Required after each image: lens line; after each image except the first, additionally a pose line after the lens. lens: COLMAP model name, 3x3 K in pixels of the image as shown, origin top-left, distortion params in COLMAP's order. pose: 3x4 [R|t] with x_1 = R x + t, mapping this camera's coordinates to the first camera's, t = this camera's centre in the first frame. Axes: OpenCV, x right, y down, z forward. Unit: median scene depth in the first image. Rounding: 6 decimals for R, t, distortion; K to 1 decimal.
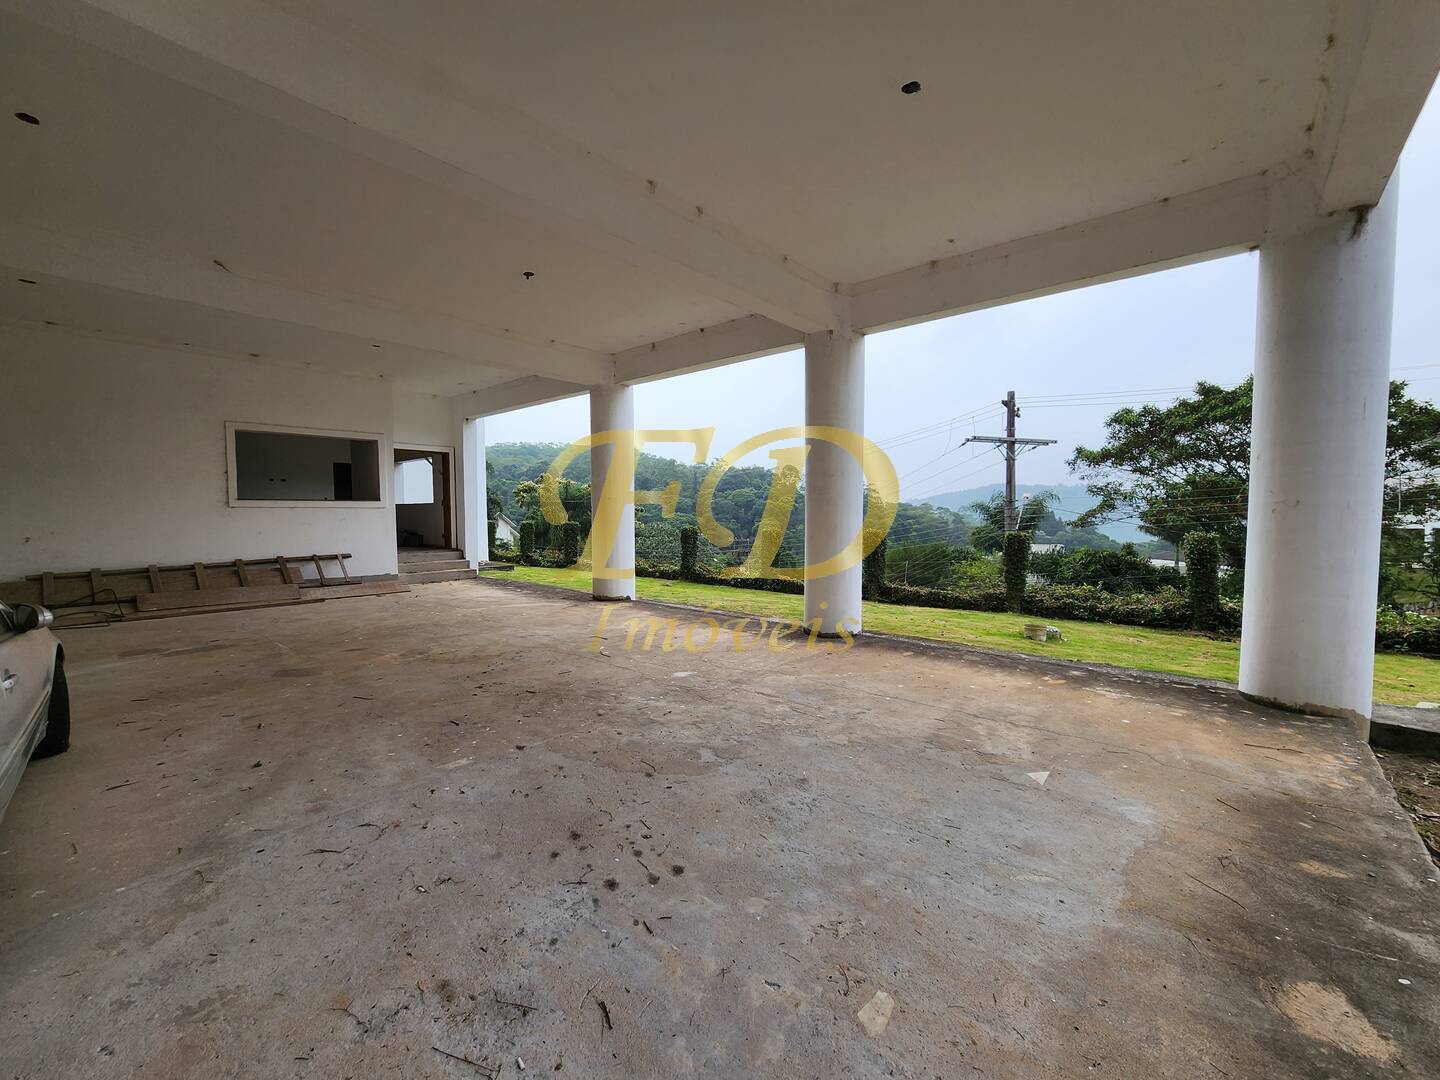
lens RADIAL K [[588.2, 0, 713.8], [0, 588.2, 540.8], [0, 0, 1]] dist [-0.001993, -0.000744]
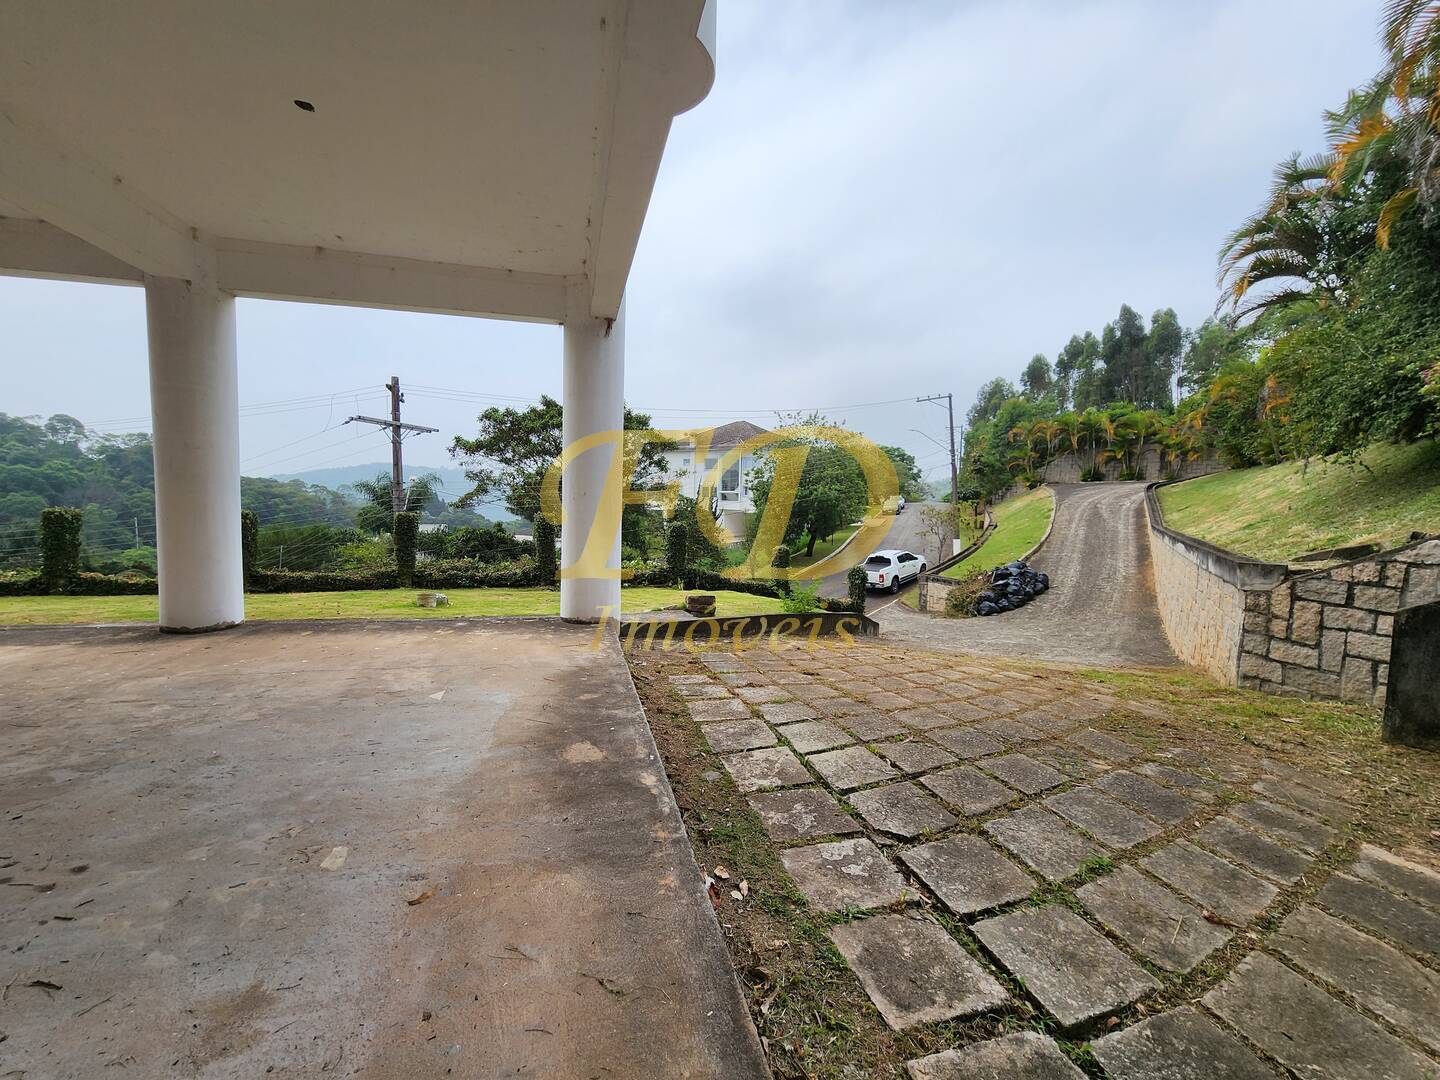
lens RADIAL K [[588.2, 0, 713.8], [0, 588.2, 540.8], [0, 0, 1]] dist [-0.001993, -0.000744]
pose [[0.570855, -0.041058, 0.820024, -0.071568], [0.014044, 0.999091, 0.040247, 0.002137], [-0.820931, -0.011458, 0.570912, -0.116234]]
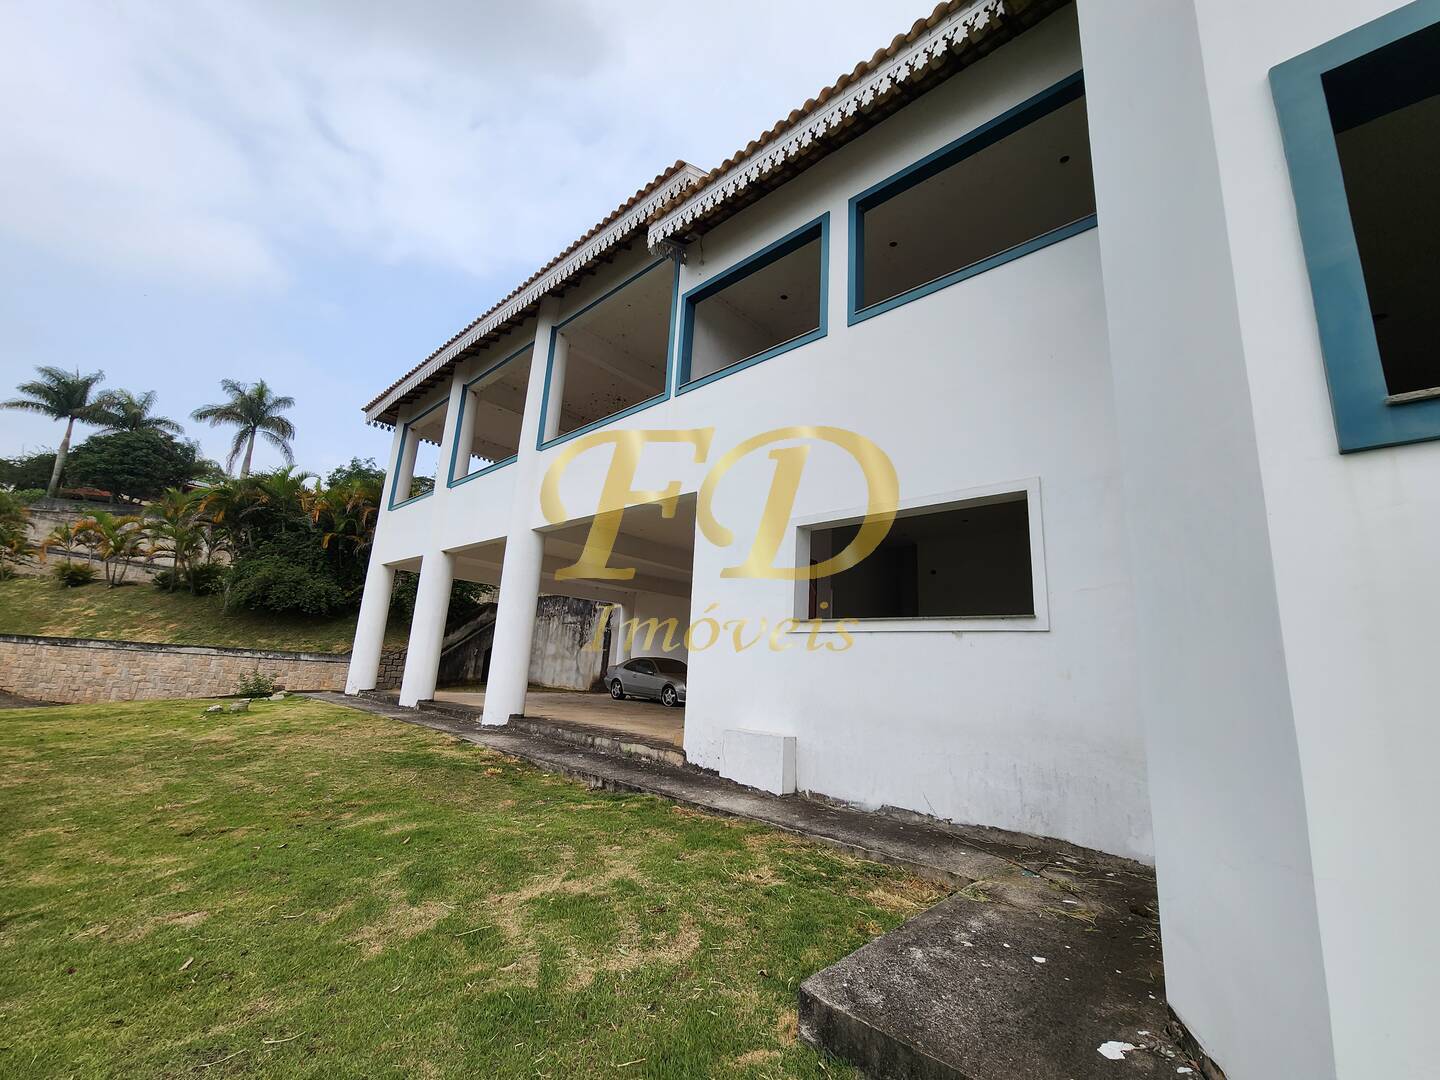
lens RADIAL K [[588.2, 0, 713.8], [0, 588.2, 540.8], [0, 0, 1]] dist [-0.001993, -0.000744]
pose [[-0.998170, -0.047214, 0.037784, -0.729197], [-0.052966, 0.984102, -0.169524, -0.075791], [-0.029179, -0.171215, -0.984801, 2.676195]]
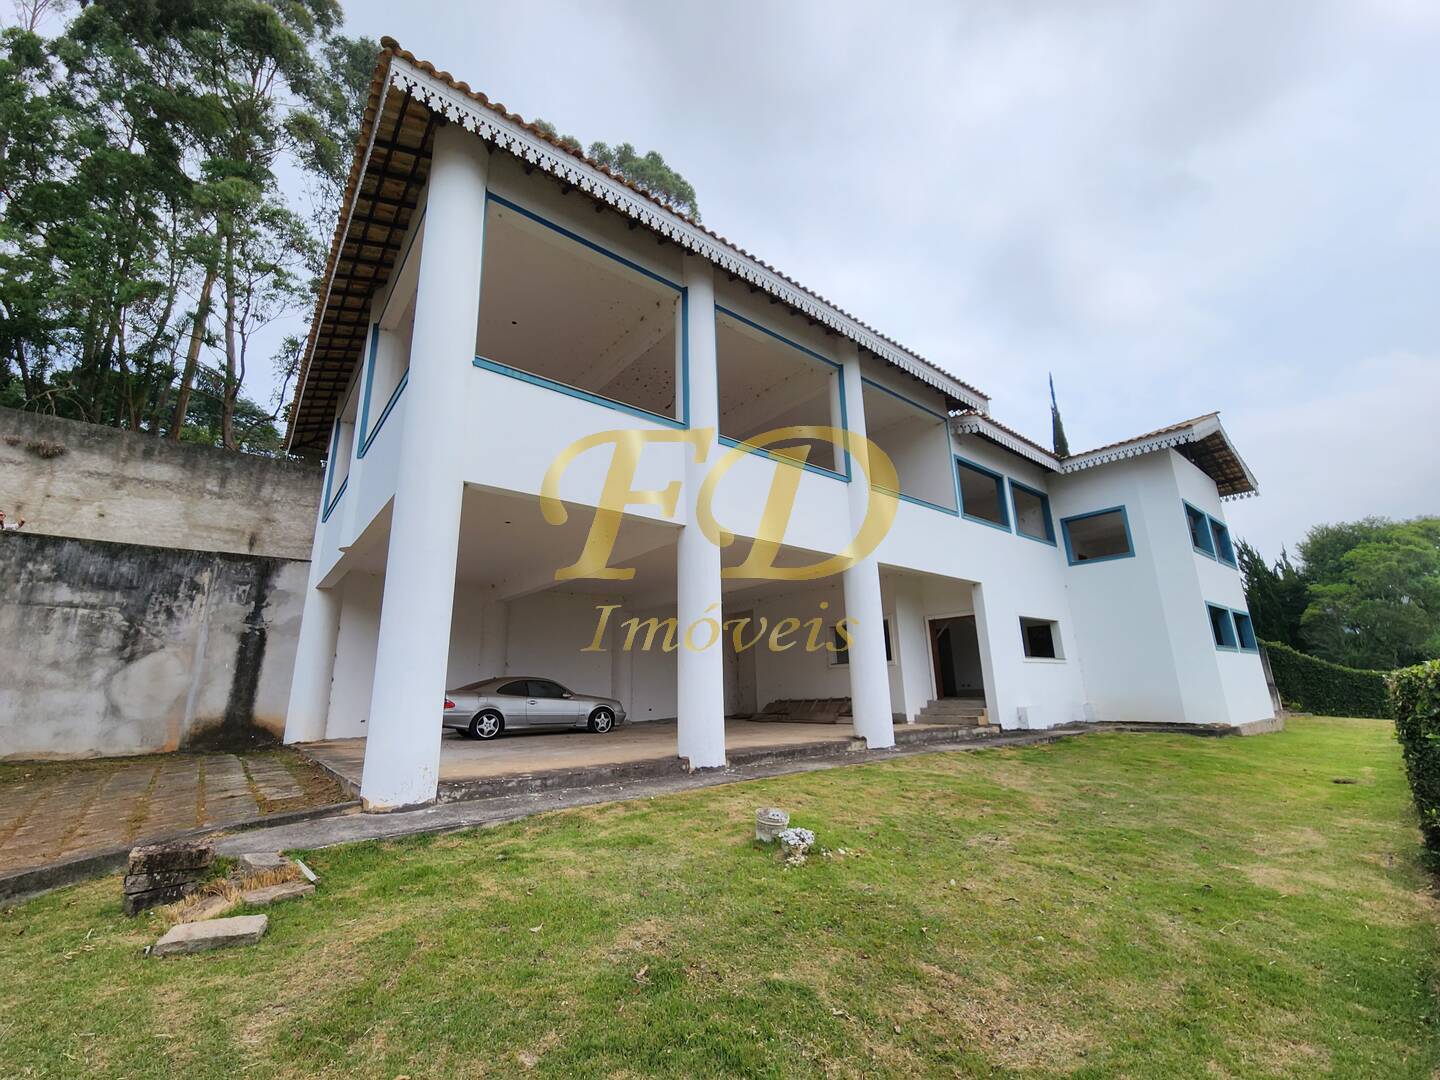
lens RADIAL K [[588.2, 0, 713.8], [0, 588.2, 540.8], [0, 0, 1]] dist [-0.001993, -0.000744]
pose [[-0.164878, -0.242230, -0.956107, 1.345948], [-0.026376, 0.970110, -0.241229, 0.012958], [0.985961, -0.014556, -0.166339, 1.122179]]
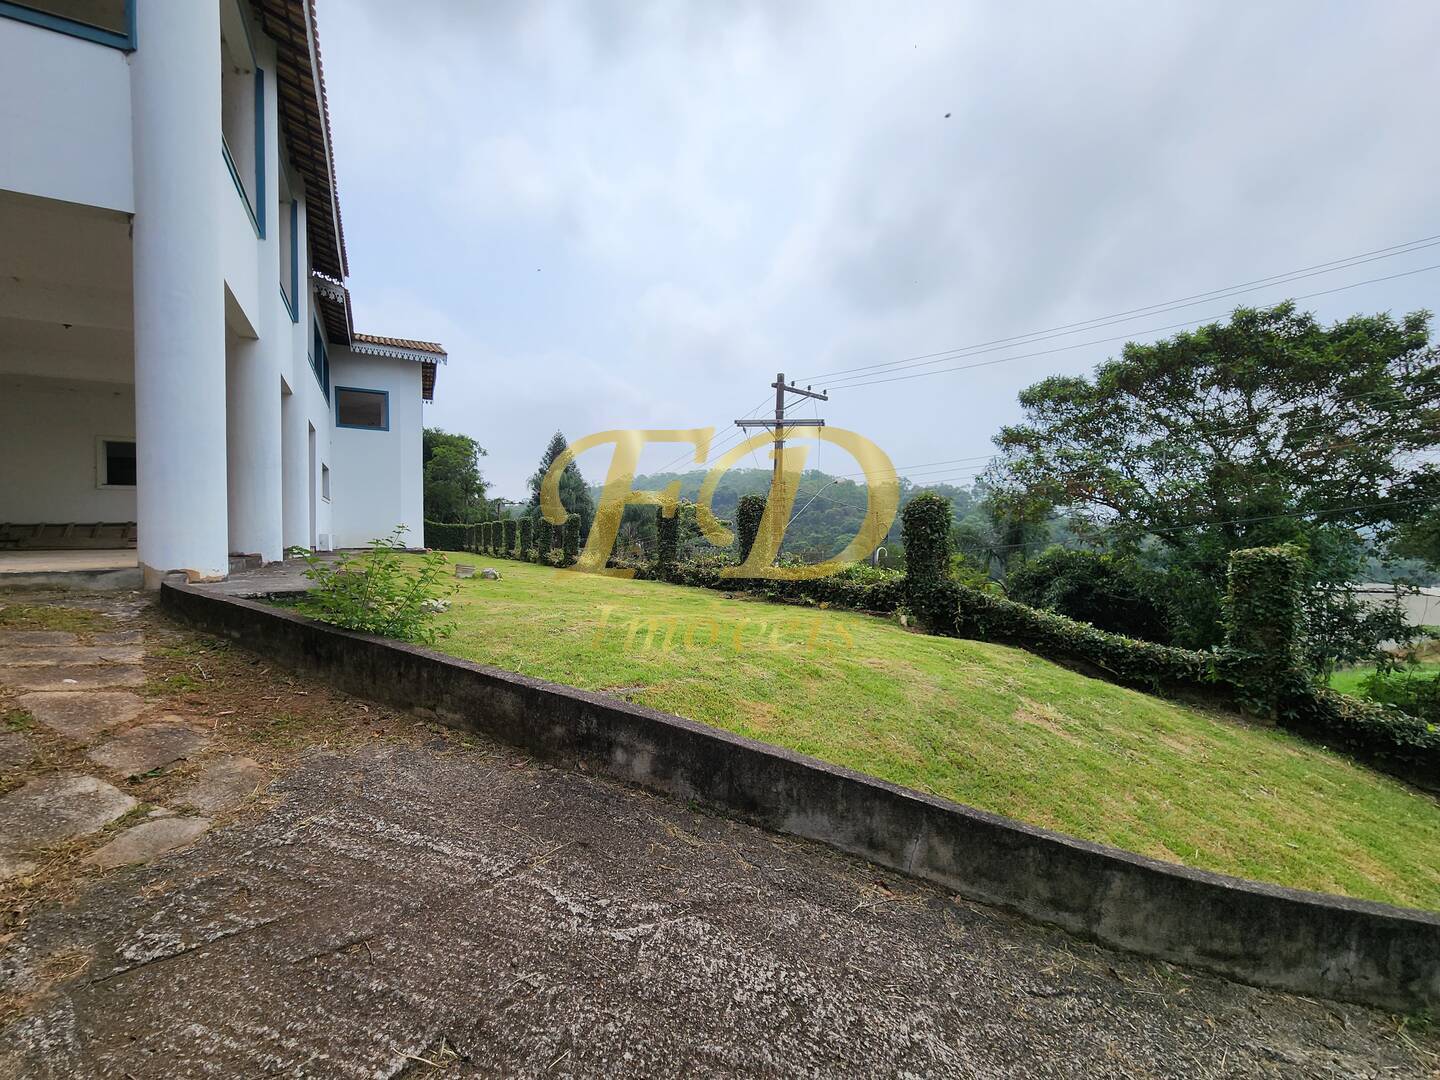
lens RADIAL K [[591.2, 0, 712.8], [0, 591.2, 540.7], [0, 0, 1]] dist [-0.001971, -0.000260]
pose [[0.943968, -0.000786, -0.330036, 1.506580], [-0.012848, 0.999152, -0.039126, 0.145390], [0.329787, 0.041174, 0.943157, 0.054828]]
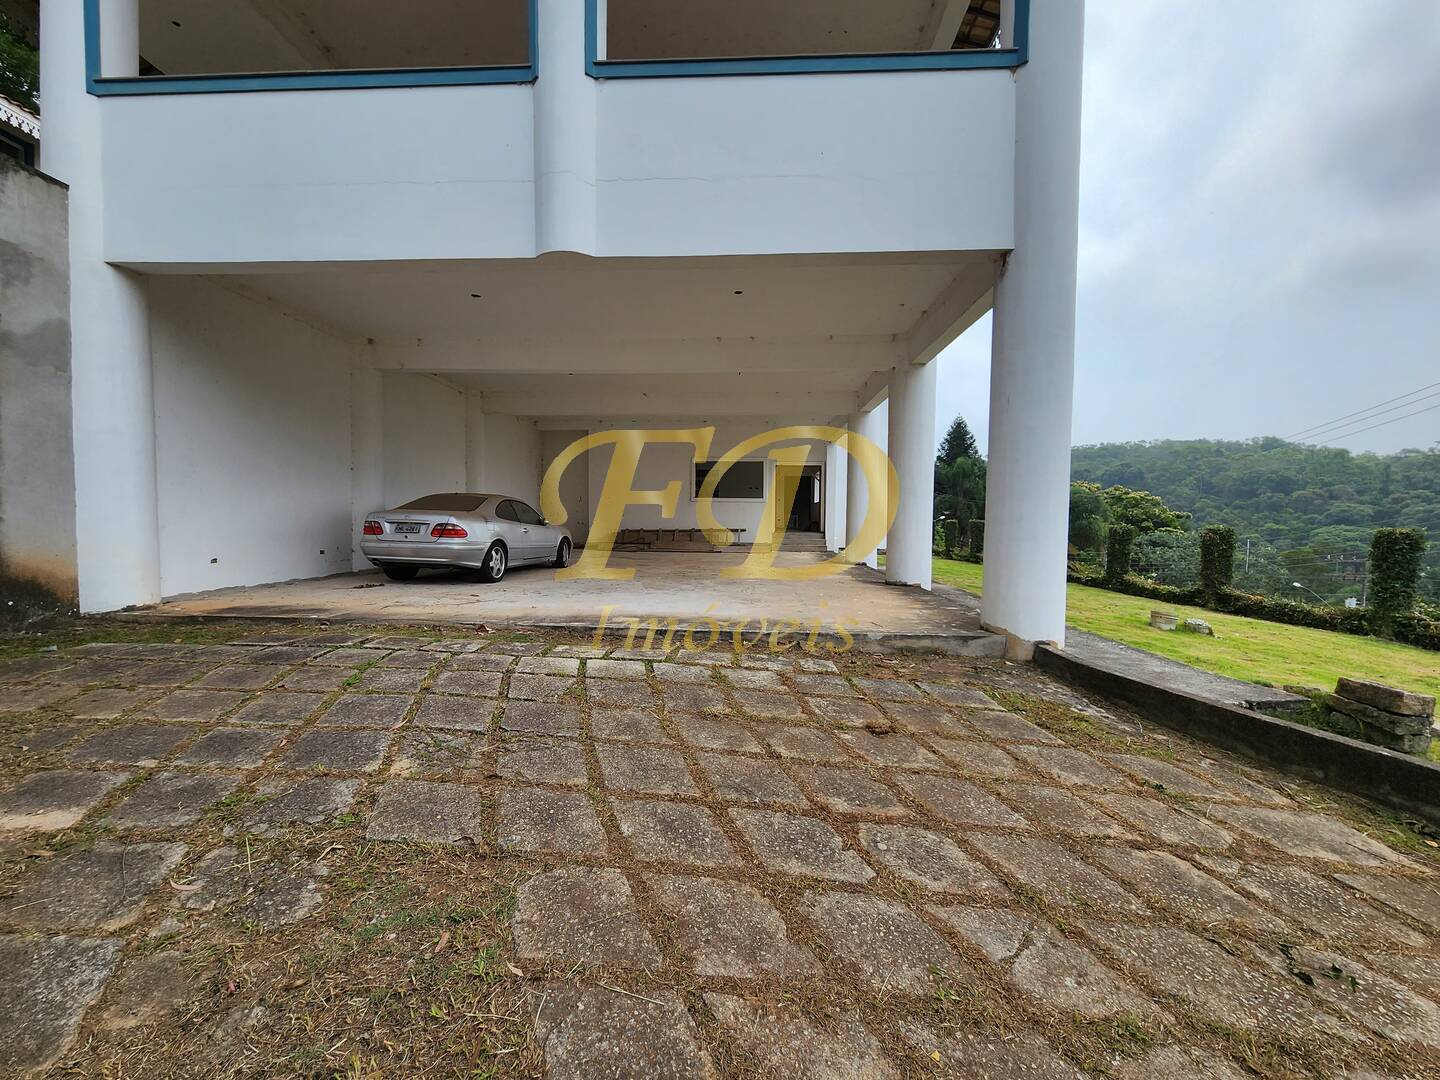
lens RADIAL K [[591.3, 0, 710.8], [0, 591.3, 539.9], [0, 0, 1]] dist [-0.001213, -0.000289]
pose [[0.618183, 0.039380, -0.785047, 0.901609], [-0.052500, 0.998583, 0.008751, 0.059797], [0.784279, 0.035805, 0.619374, -0.185469]]
